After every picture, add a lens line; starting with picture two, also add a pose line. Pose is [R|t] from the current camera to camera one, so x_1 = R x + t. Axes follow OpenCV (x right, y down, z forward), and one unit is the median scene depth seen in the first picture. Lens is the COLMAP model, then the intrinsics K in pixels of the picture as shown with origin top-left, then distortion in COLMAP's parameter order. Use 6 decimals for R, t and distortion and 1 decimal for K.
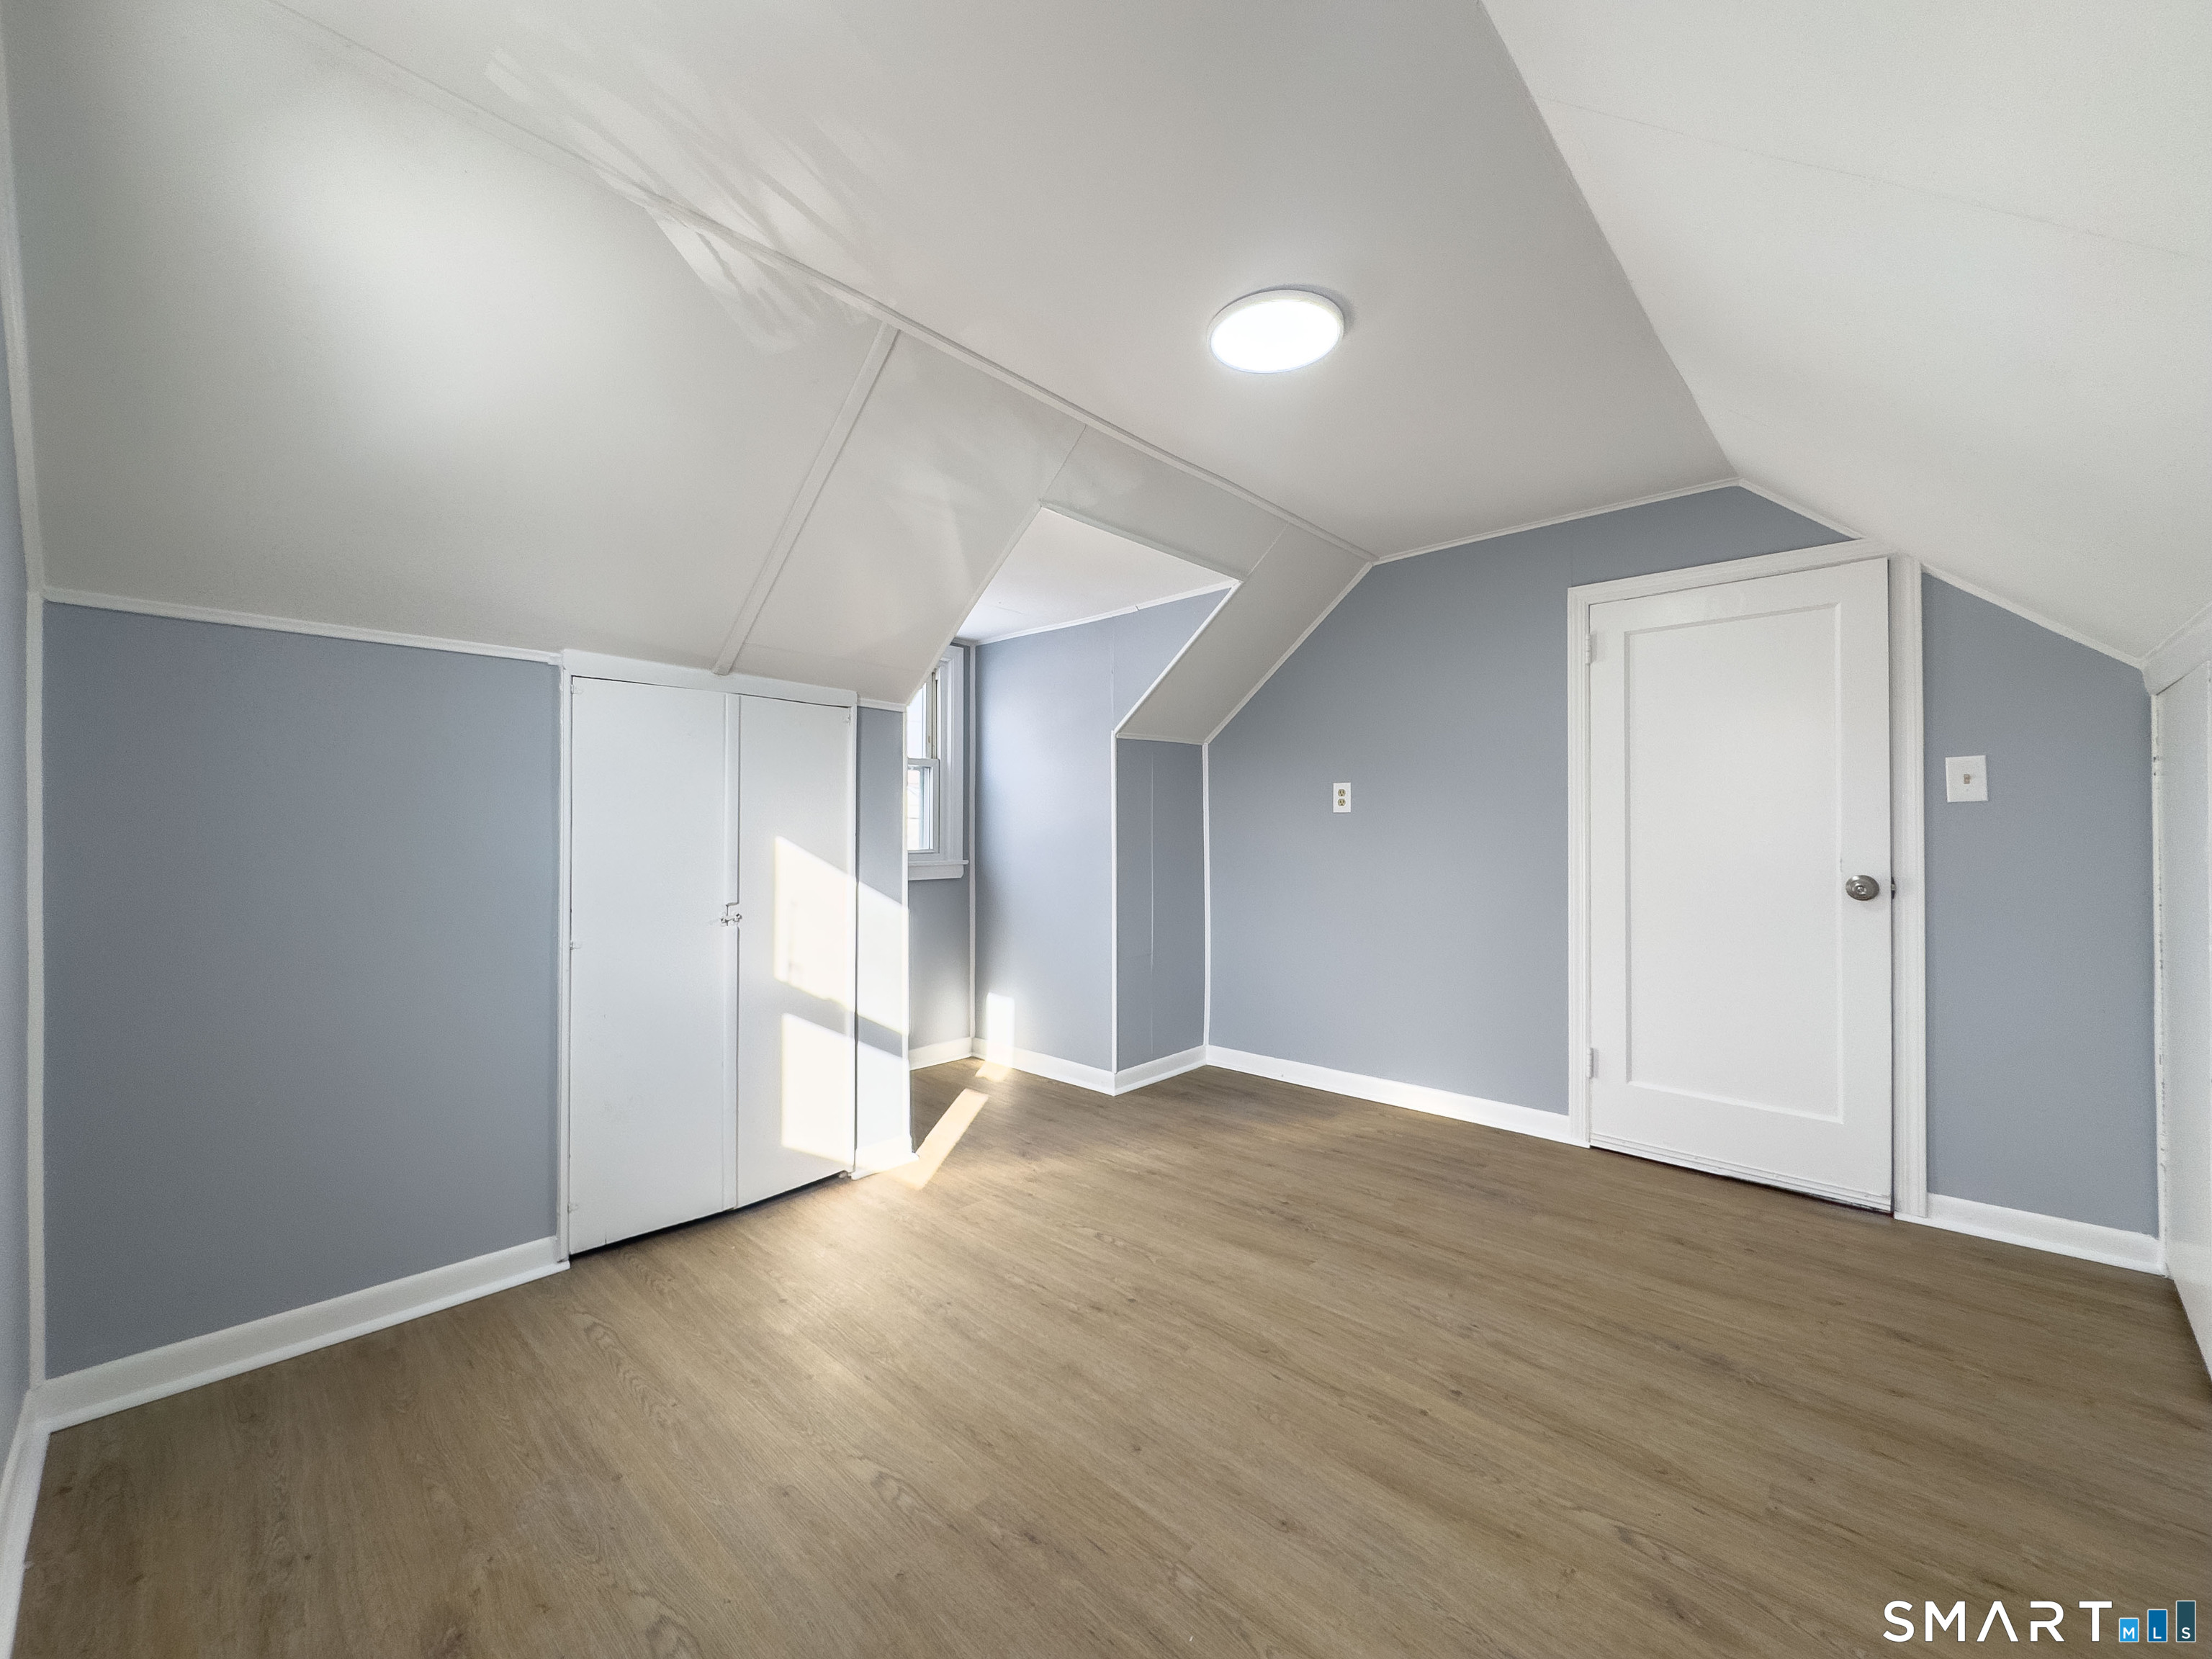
lens RADIAL K [[883.2, 0, 1106.9], [0, 883.2, 825.7], [0, 0, 1]] dist [-0.000895, 0.000870]
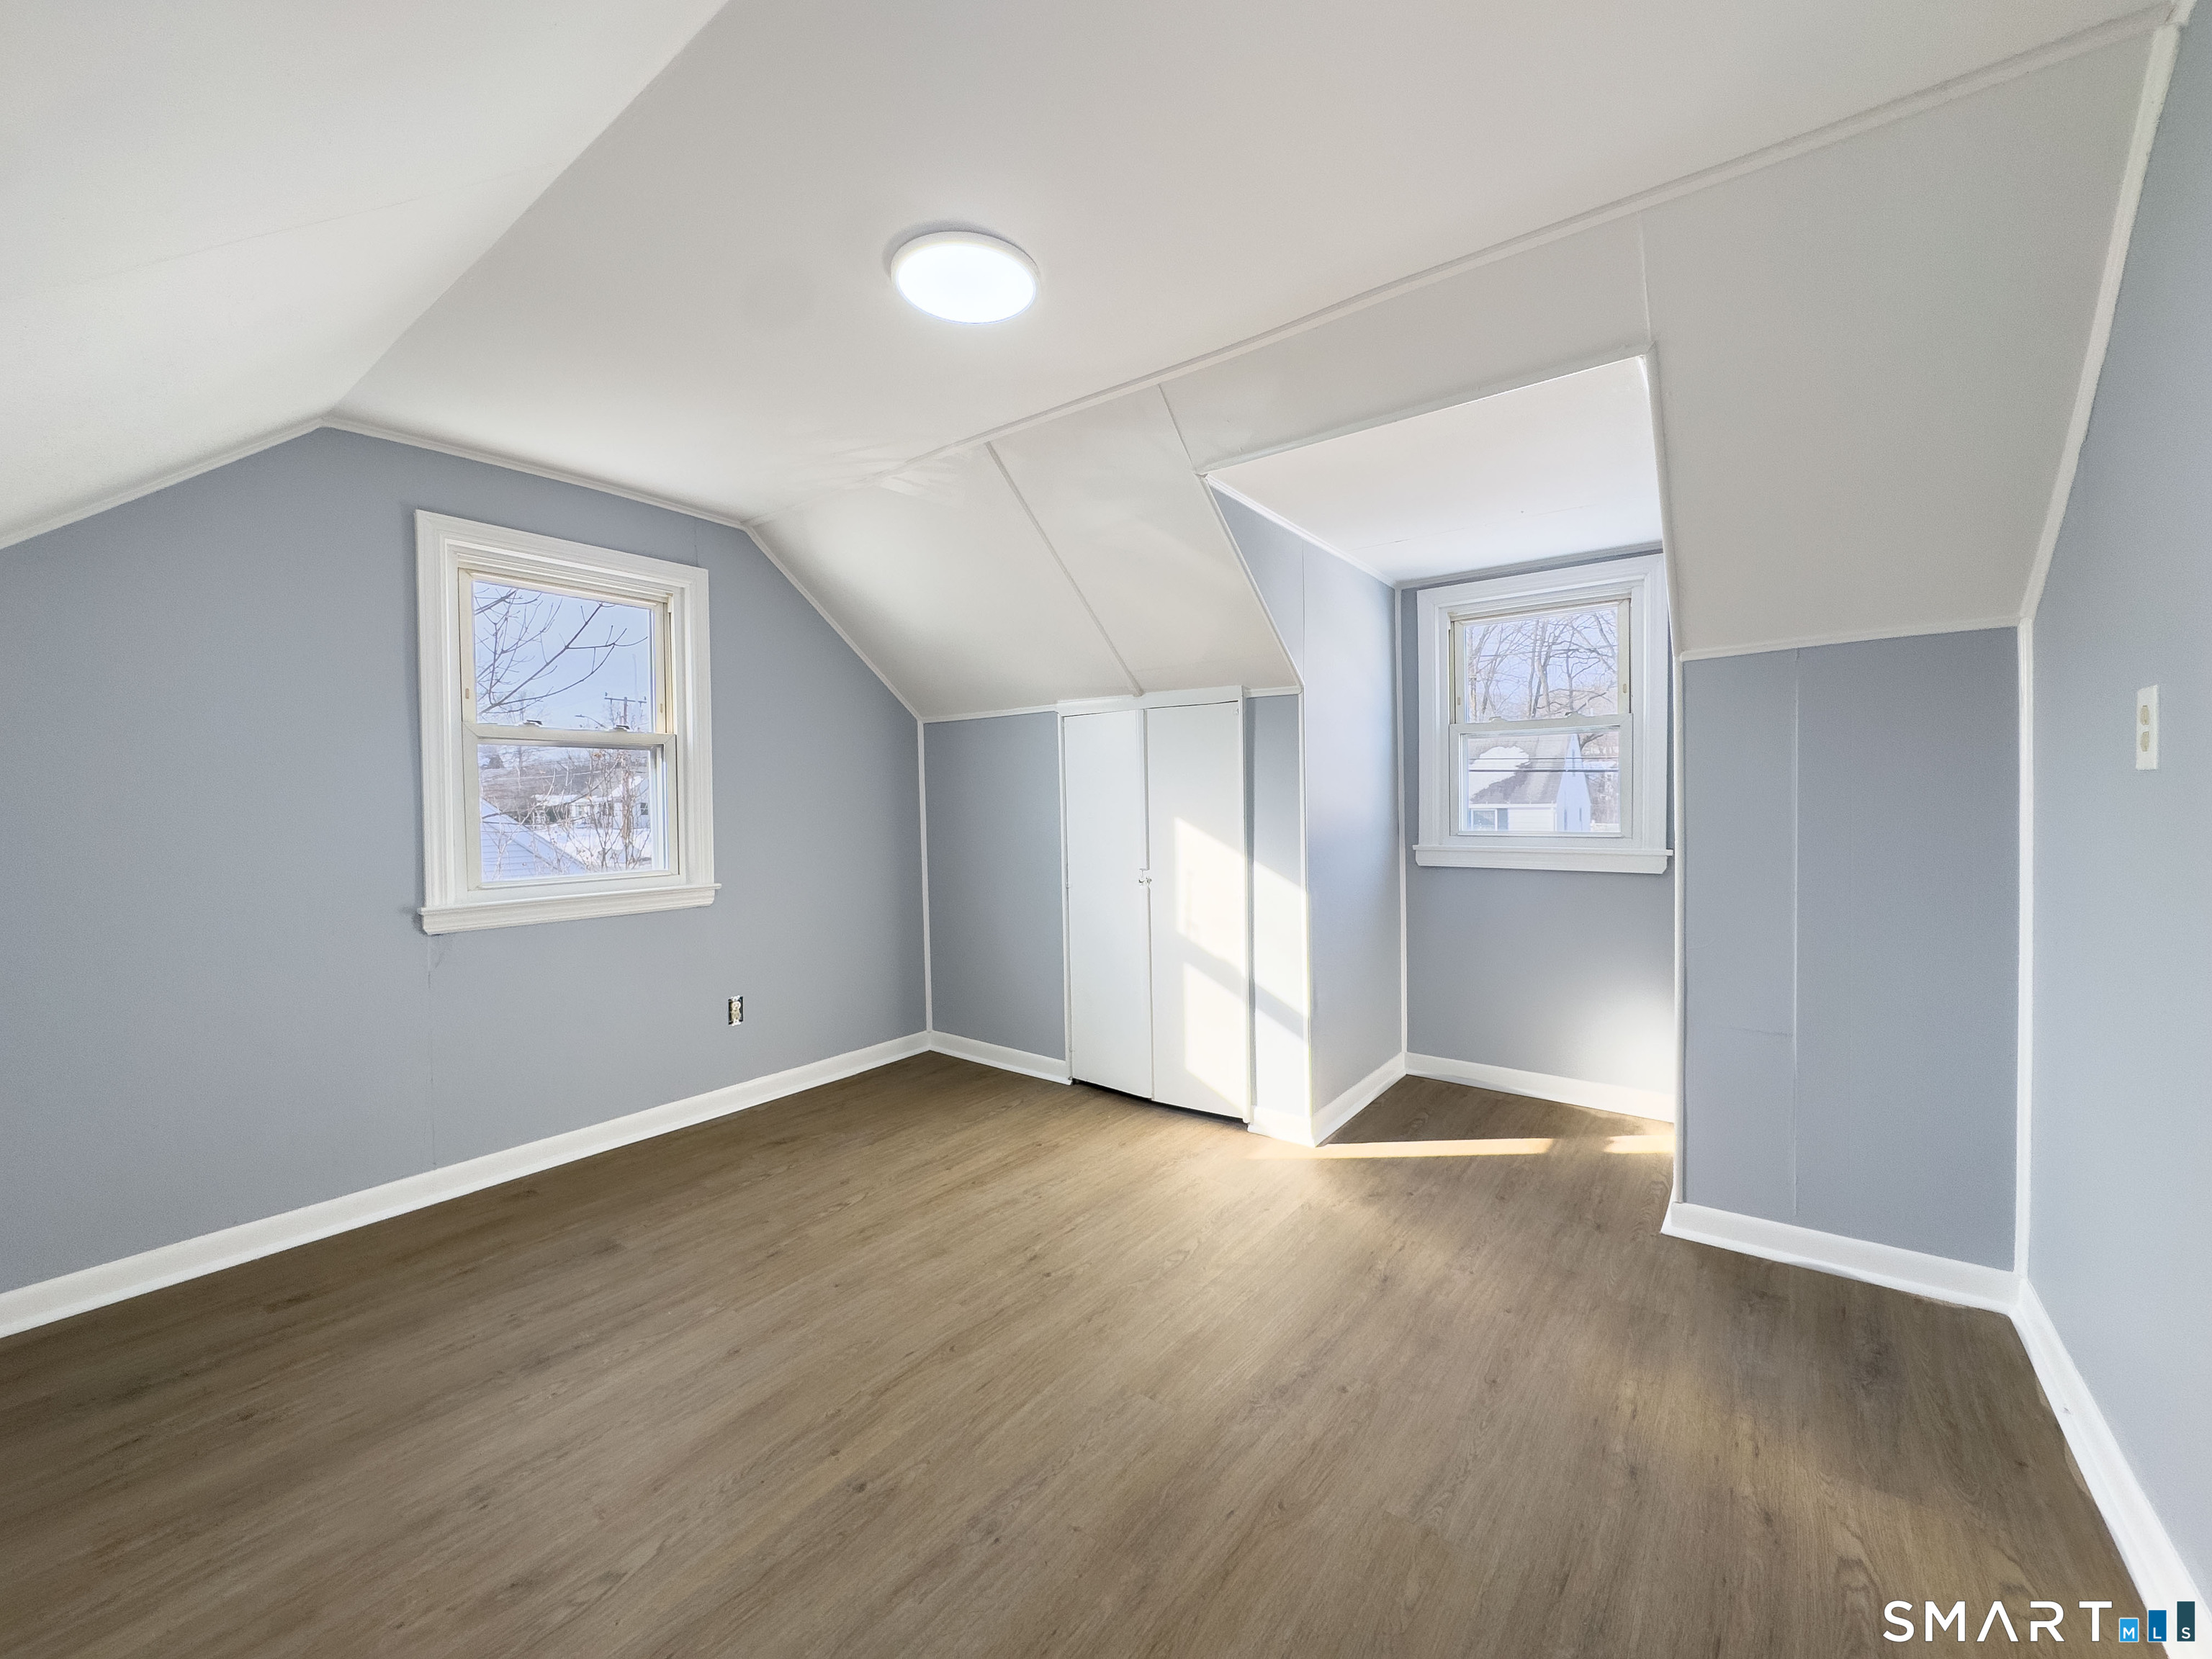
lens RADIAL K [[883.2, 0, 1105.4], [0, 883.2, 823.1], [0, 0, 1]] dist [-0.000895, 0.000870]
pose [[0.094911, 0.022995, -0.995220, 0.904102], [0.017421, 0.999542, 0.024756, -0.014216], [0.995333, -0.019688, 0.094467, 0.840434]]
